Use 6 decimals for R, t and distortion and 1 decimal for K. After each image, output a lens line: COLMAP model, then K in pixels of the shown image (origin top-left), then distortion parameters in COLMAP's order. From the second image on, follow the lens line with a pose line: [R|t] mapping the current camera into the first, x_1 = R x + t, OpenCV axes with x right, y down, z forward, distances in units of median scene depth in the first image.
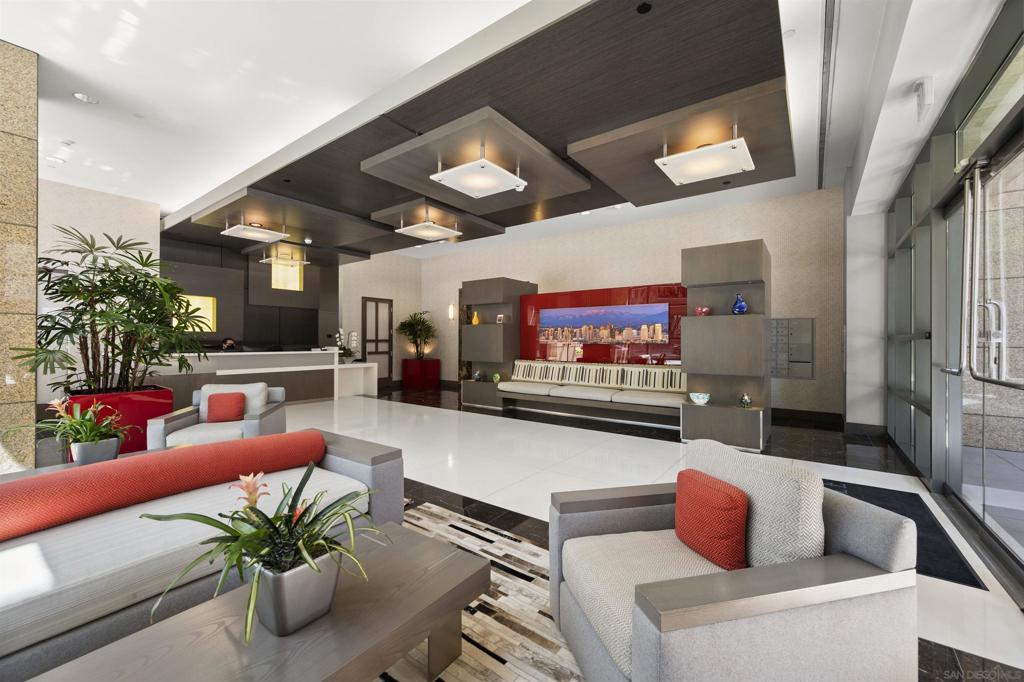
lens RADIAL K [[405.7, 0, 512.6], [0, 405.7, 341.0], [0, 0, 1]] dist [-0.000093, -0.000009]
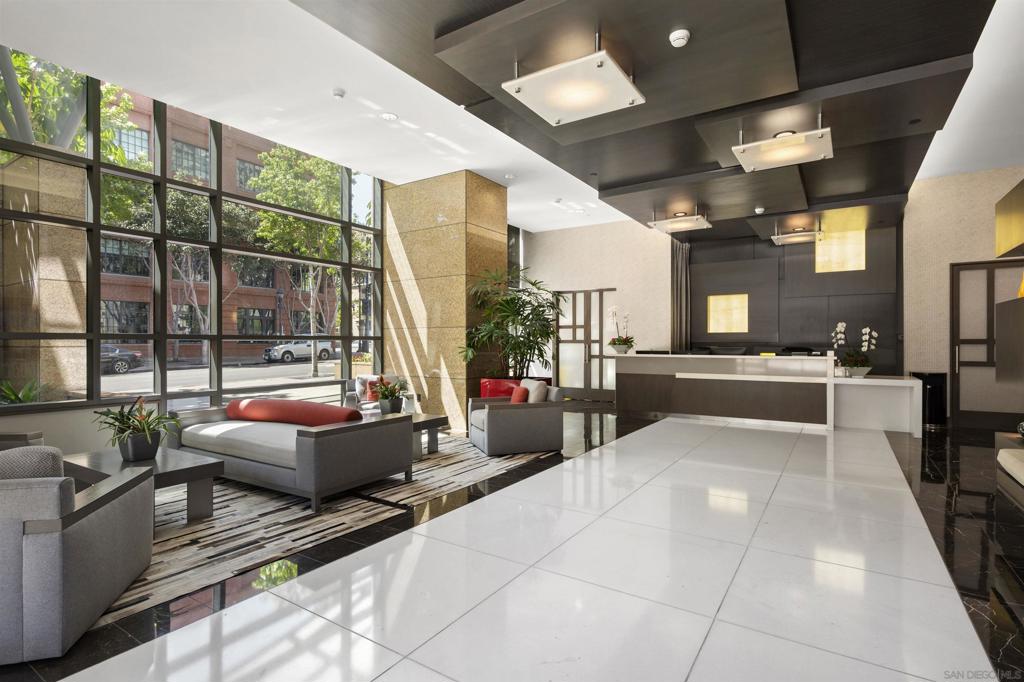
lens RADIAL K [[502.5, 0, 513.7], [0, 502.5, 343.8], [0, 0, 1]] dist [-0.003808, -0.000282]
pose [[0.060024, -0.000918, -0.998196, 1.052711], [0.000998, 0.999999, -0.000860, 0.008310], [0.998196, -0.000945, 0.060025, 1.265413]]
